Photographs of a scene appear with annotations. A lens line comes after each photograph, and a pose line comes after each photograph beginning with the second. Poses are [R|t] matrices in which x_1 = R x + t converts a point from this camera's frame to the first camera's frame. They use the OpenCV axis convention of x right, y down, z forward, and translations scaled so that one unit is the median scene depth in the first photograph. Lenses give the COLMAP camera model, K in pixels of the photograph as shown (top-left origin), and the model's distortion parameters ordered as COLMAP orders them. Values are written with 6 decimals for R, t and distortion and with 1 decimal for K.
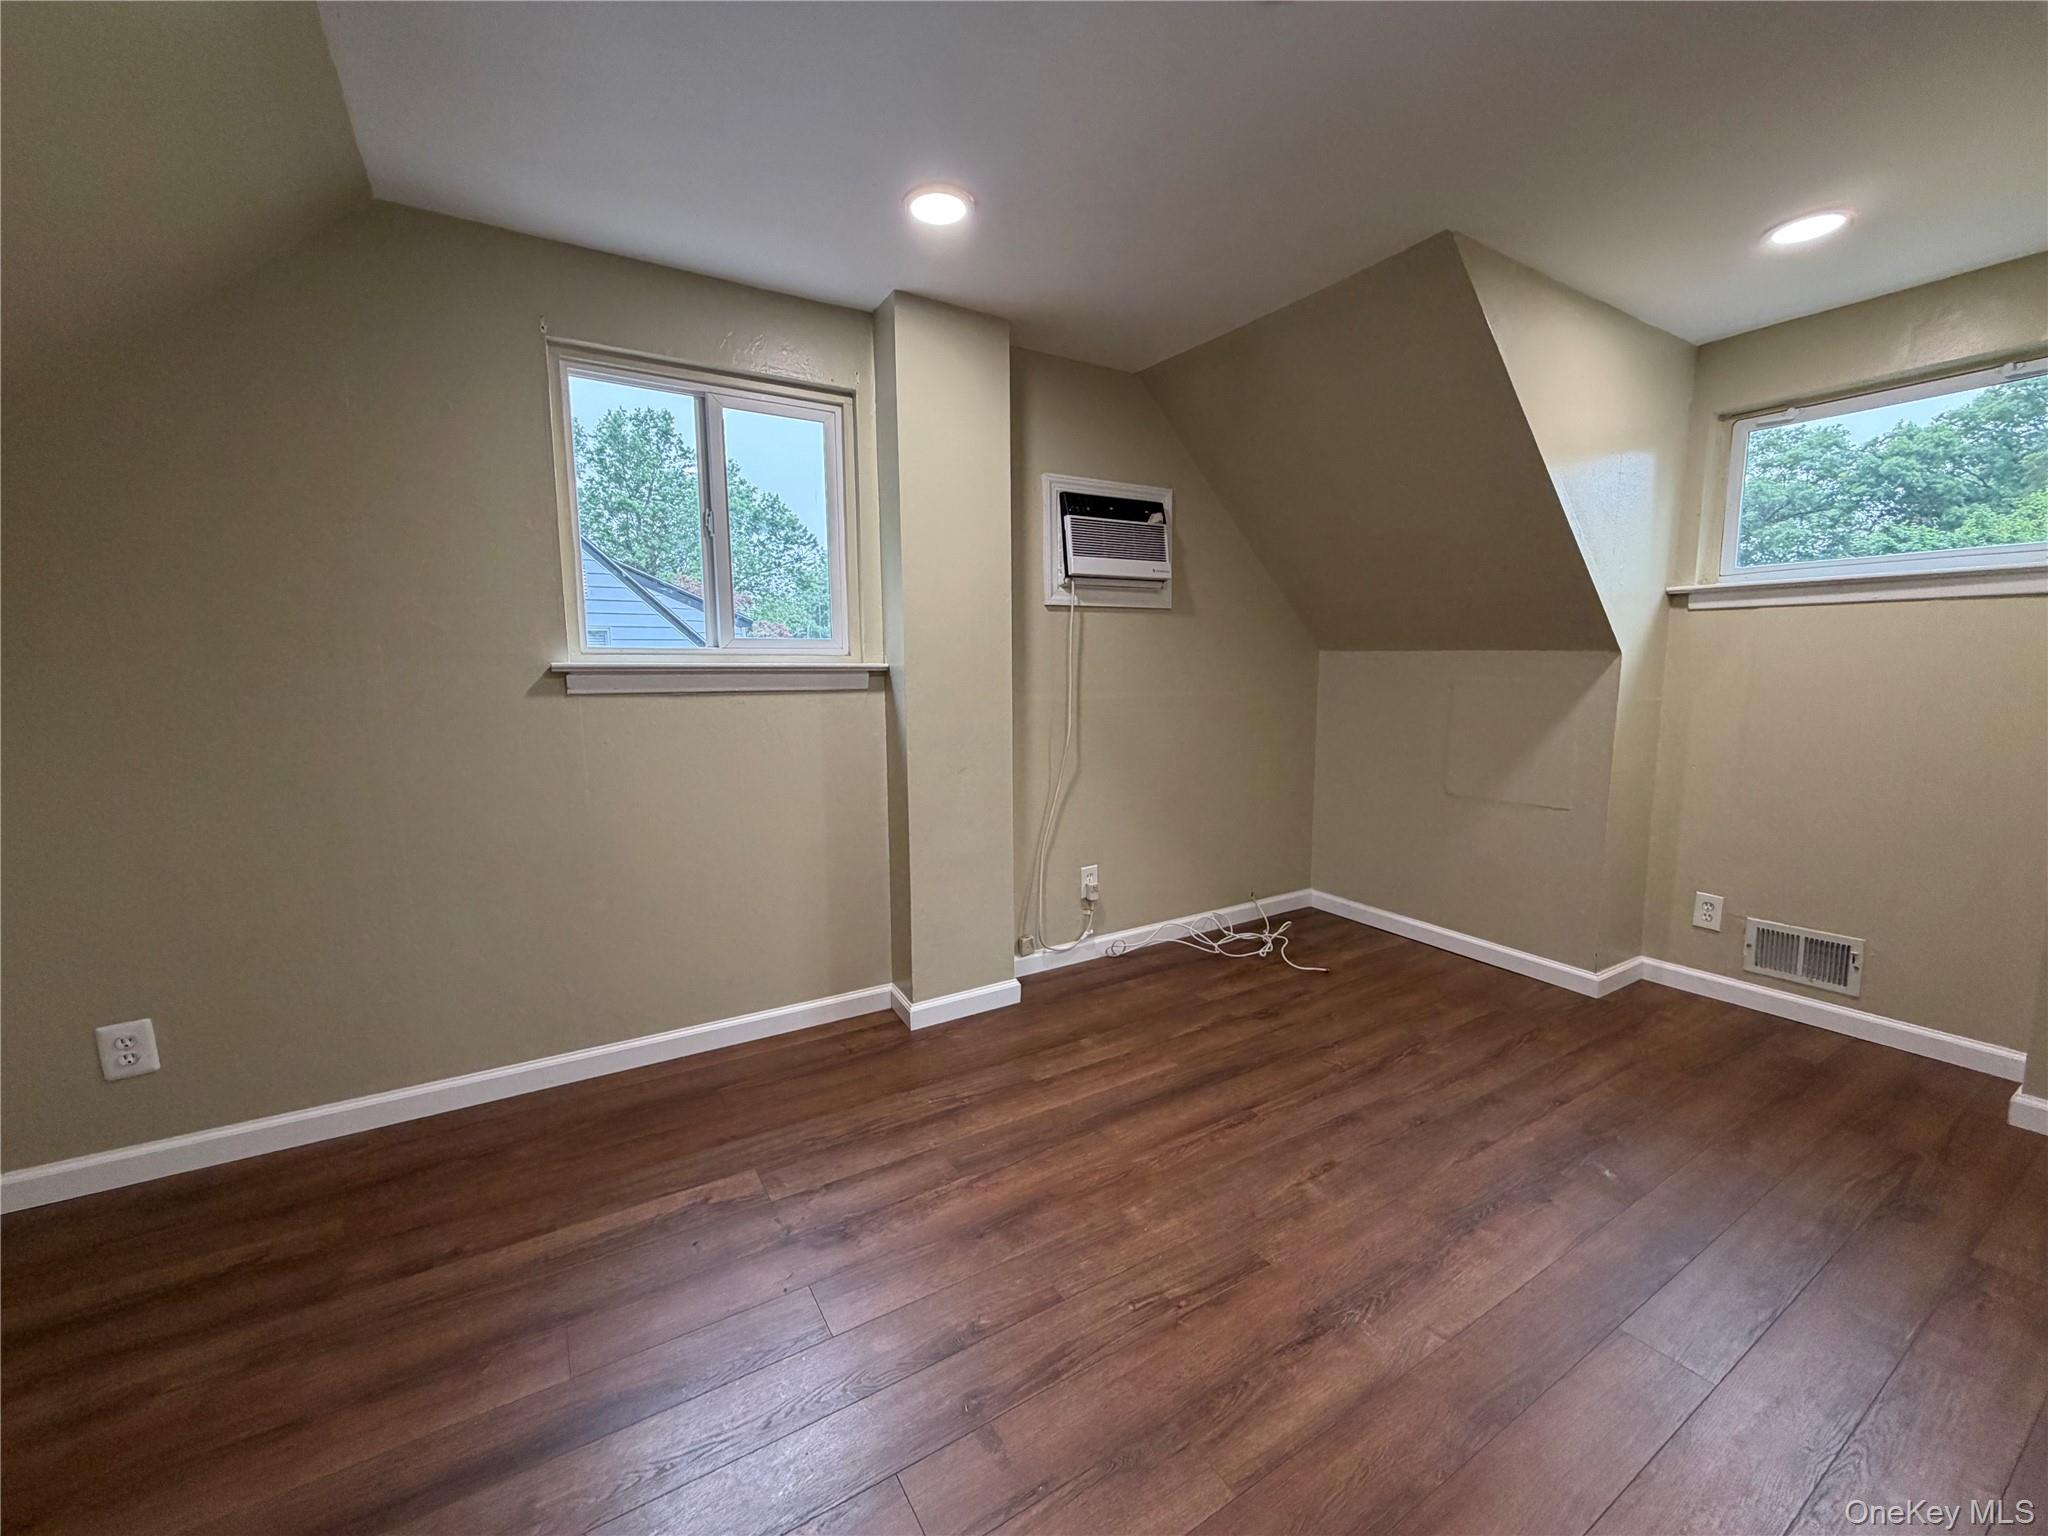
lens RADIAL K [[812.6, 0, 1025.6], [0, 812.6, 770.1], [0, 0, 1]] dist [-0.000359, 0.000264]
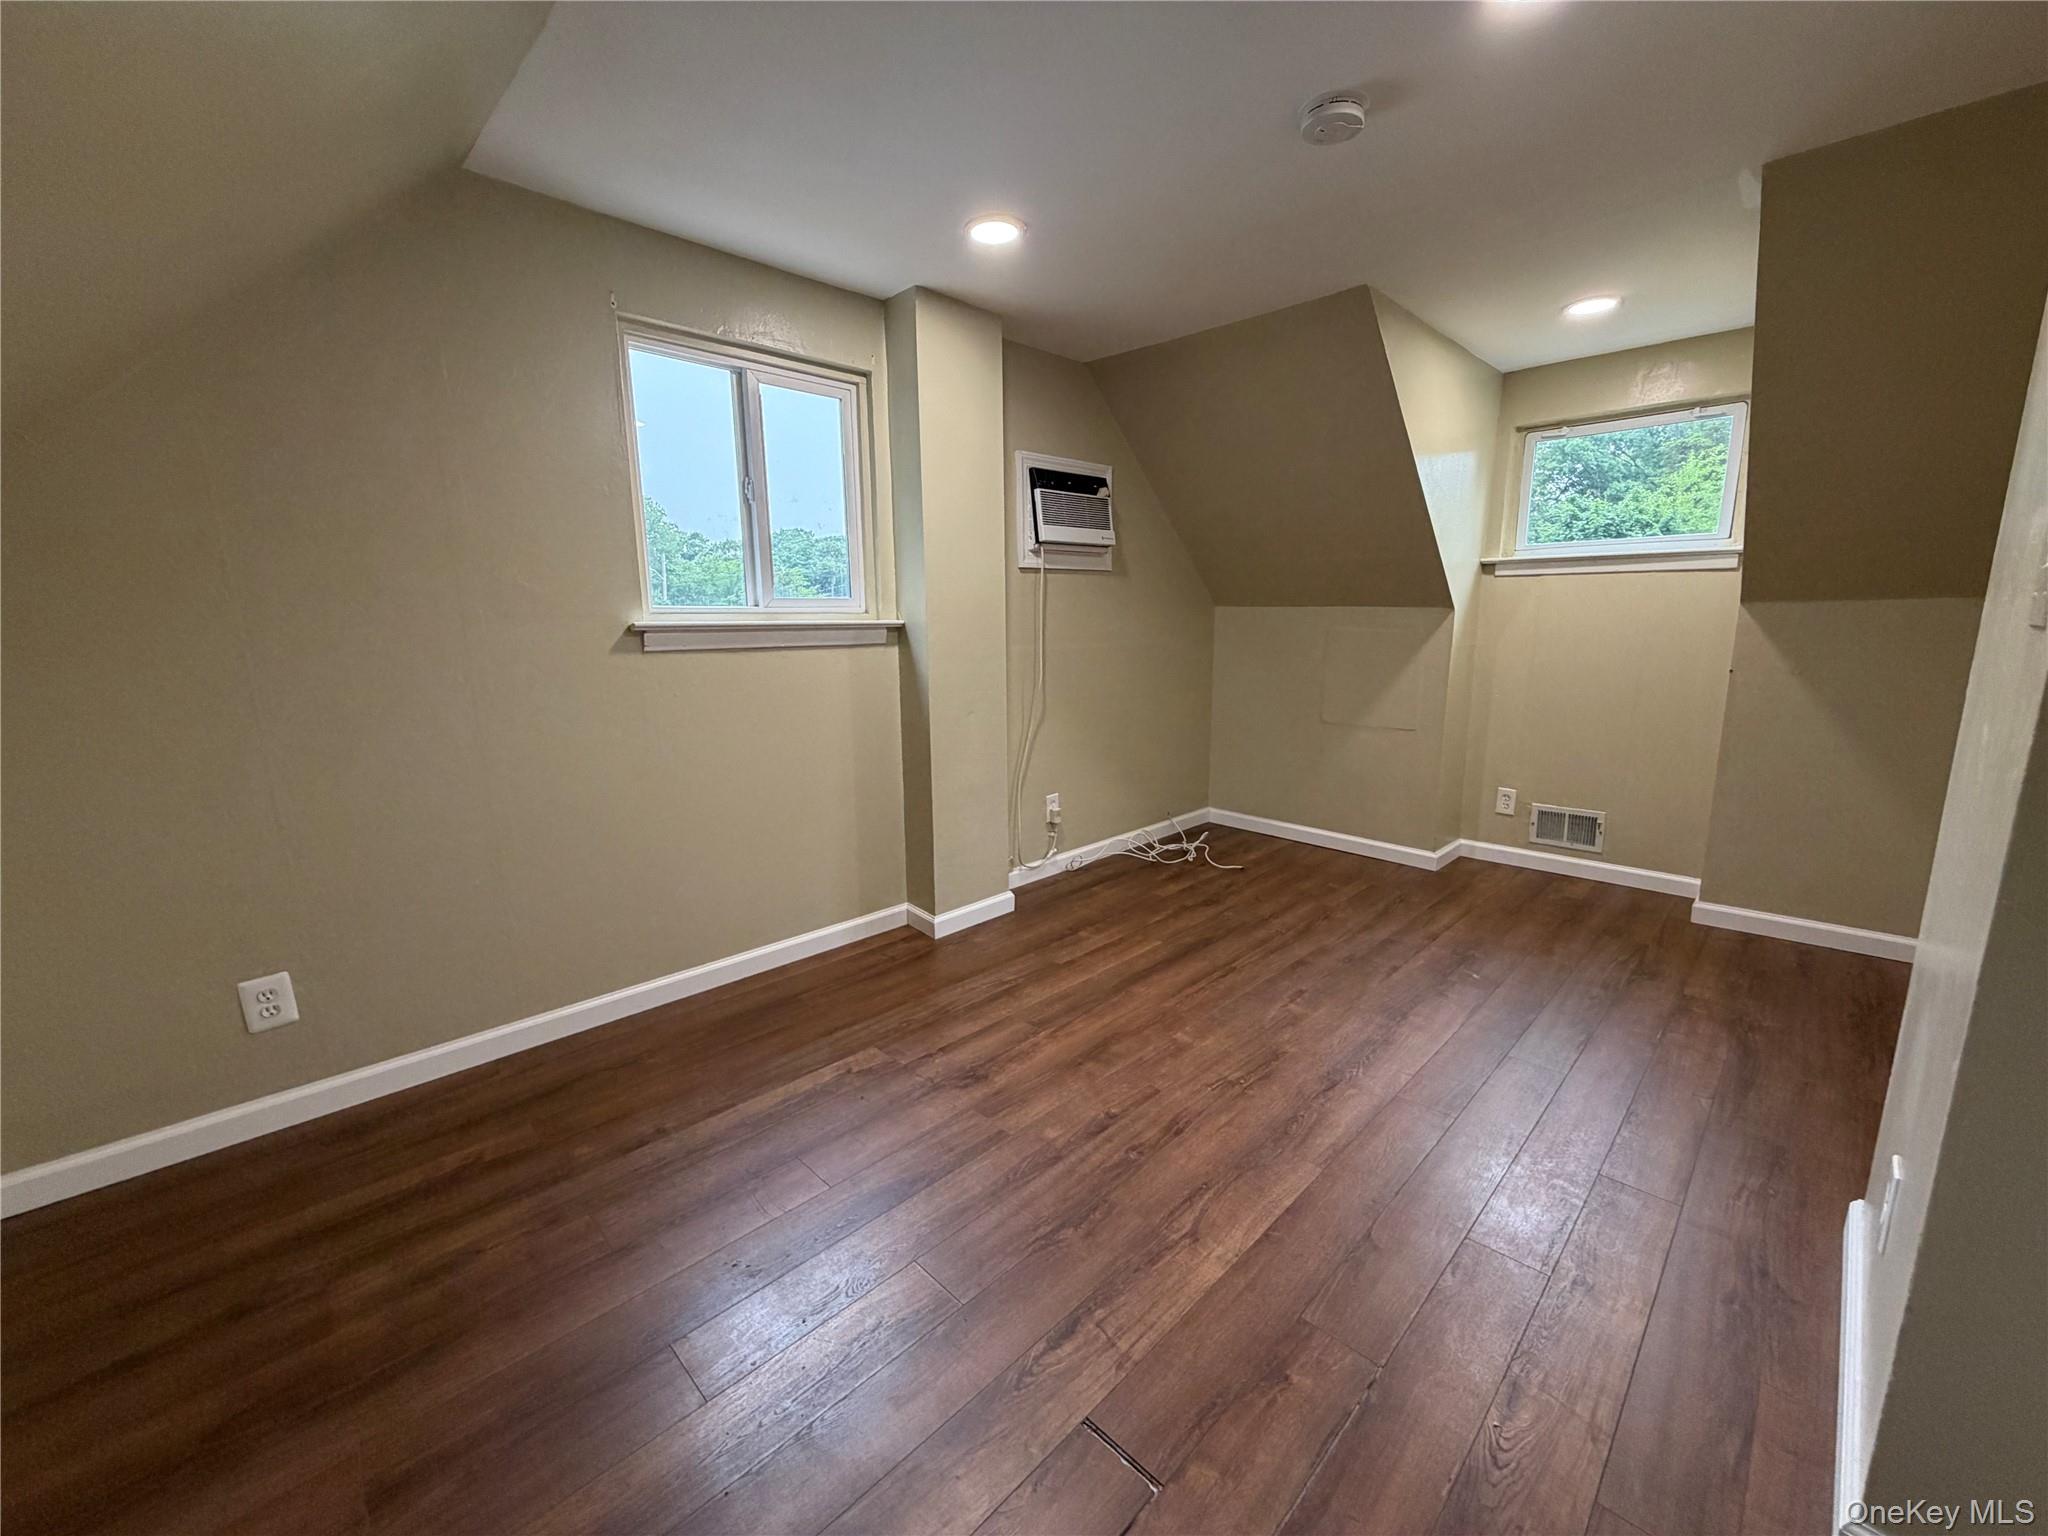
lens RADIAL K [[817.9, 0, 1018.8], [0, 817.9, 769.7], [0, 0, 1]] dist [0.000469, 0.000011]
pose [[0.973259, -0.046403, 0.224974, -0.285596], [0.033283, 0.997536, 0.061766, 0.011205], [-0.227286, -0.052627, 0.972405, -0.155426]]
